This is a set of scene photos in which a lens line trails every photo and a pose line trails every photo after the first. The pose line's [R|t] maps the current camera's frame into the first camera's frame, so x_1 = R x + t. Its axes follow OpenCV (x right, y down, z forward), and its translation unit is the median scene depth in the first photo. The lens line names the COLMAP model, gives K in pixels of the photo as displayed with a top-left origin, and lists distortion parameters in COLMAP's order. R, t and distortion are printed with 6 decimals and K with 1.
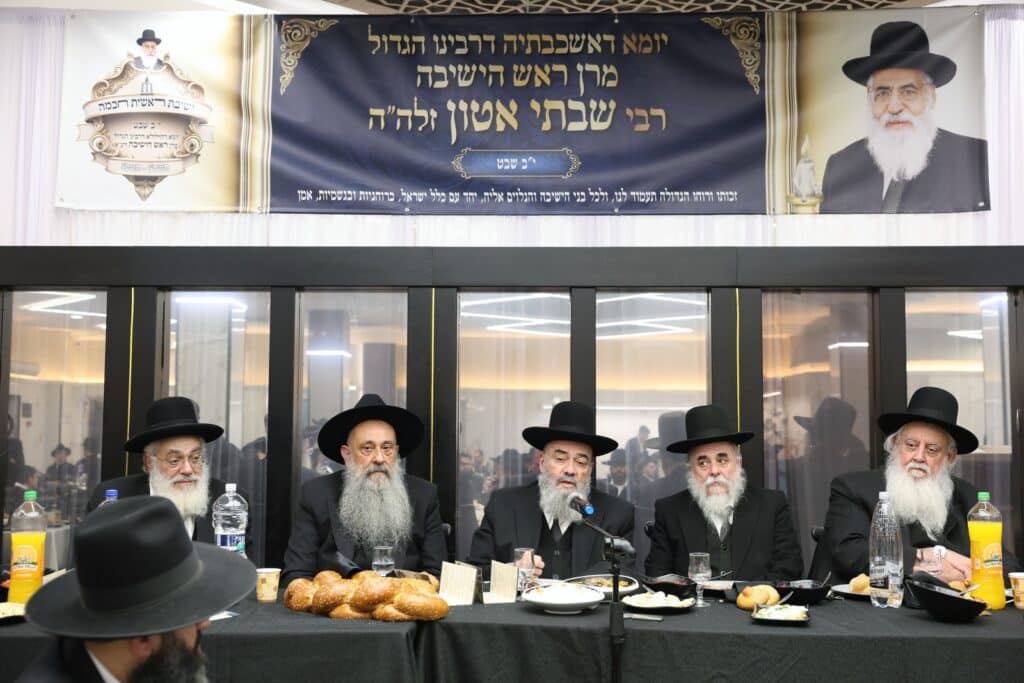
lens RADIAL K [[1215.1, 0, 512.0], [0, 1215.1, 341.5], [0, 0, 1]] dist [0.017168, 0.030950]
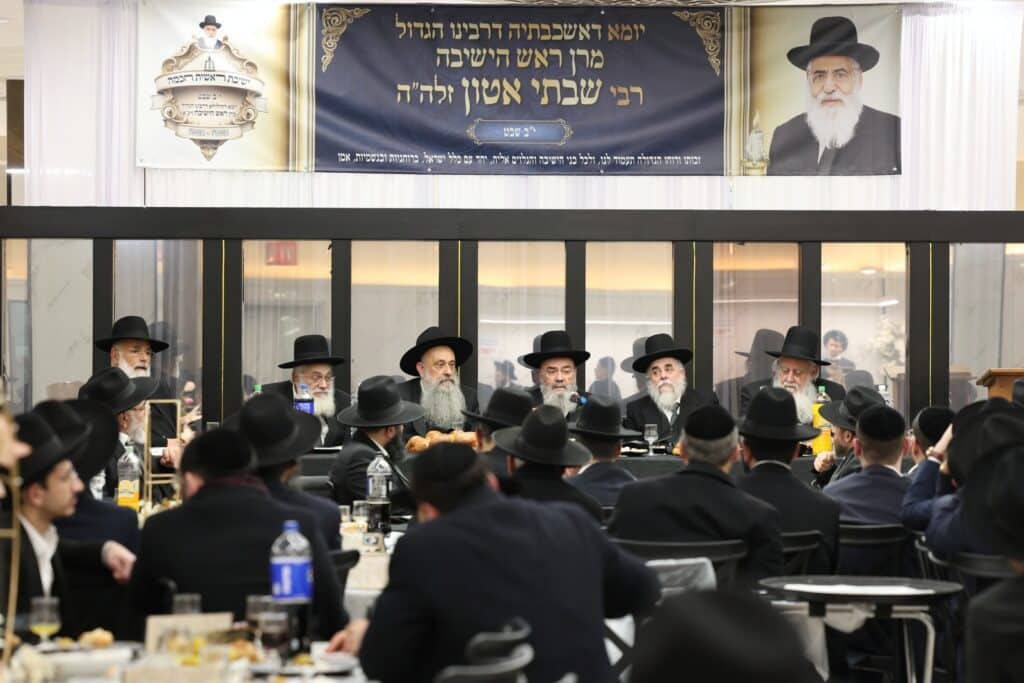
lens RADIAL K [[3506.9, 0, 512.0], [0, 3506.9, 341.5], [0, 0, 1]] dist [0.164825, 0.226716]
pose [[0.997999, -0.001331, 0.063211, -0.226403], [-0.003221, 0.997410, 0.071856, -0.190293], [-0.063143, -0.071916, 0.995410, -2.505879]]
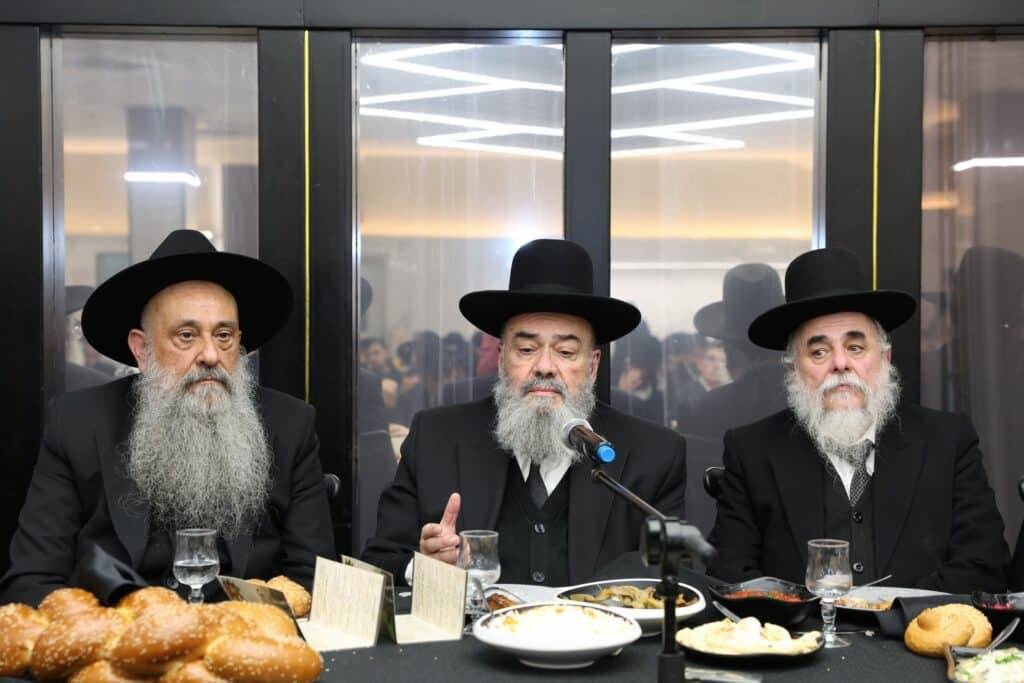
lens RADIAL K [[1907.2, 0, 512.0], [0, 1907.2, 341.5], [0, 0, 1]] dist [0.009208, 0.075132]
pose [[0.999612, -0.004041, 0.027551, 0.001767], [0.001460, 0.995661, 0.093045, 0.012660], [-0.027807, -0.092969, 0.995281, 0.151420]]
